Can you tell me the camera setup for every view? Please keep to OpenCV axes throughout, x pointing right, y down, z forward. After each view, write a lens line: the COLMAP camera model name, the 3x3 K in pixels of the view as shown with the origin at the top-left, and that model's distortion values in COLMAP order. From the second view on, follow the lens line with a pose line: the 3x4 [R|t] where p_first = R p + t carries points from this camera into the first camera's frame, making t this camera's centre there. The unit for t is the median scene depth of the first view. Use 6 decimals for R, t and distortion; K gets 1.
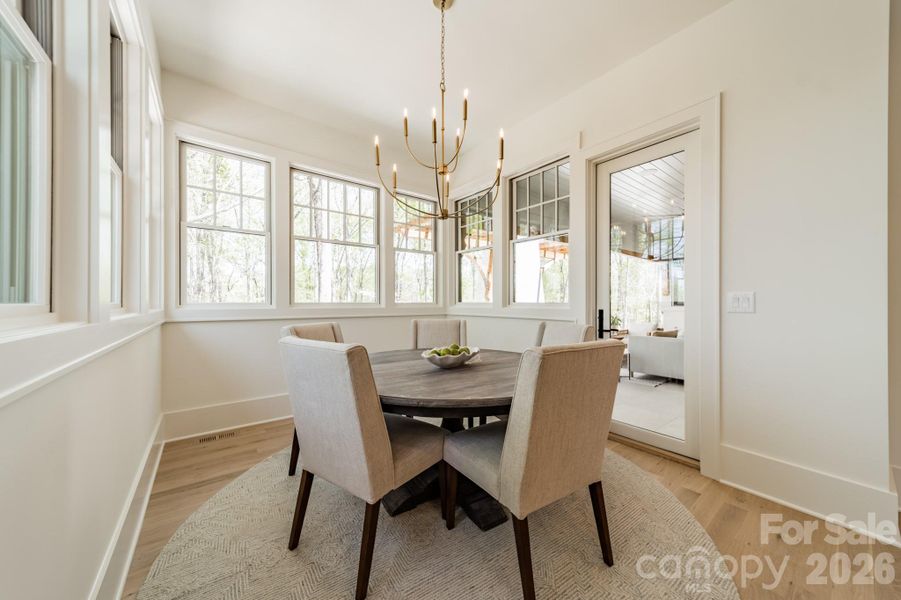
lens RADIAL K [[317.3, 0, 454.4], [0, 317.3, 299.8], [0, 0, 1]] dist [0.013539, 0.000170]
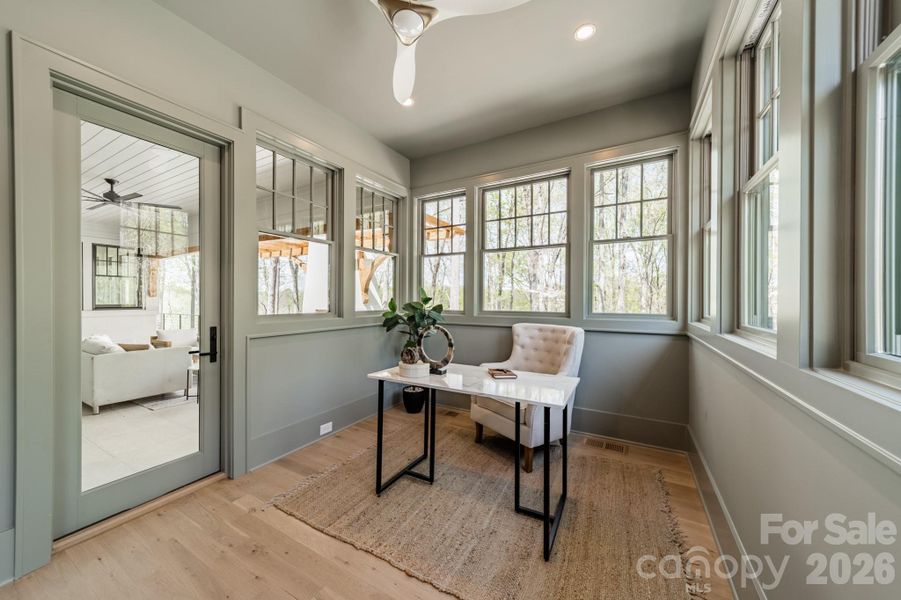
lens RADIAL K [[321.6, 0, 447.8], [0, 321.6, 301.1], [0, 0, 1]] dist [0.001408, 0.000028]
pose [[0.371596, 0.002061, -0.928392, 0.465598], [-0.002432, 0.999996, 0.001247, -0.020207], [0.928391, 0.001795, 0.371600, 0.441310]]
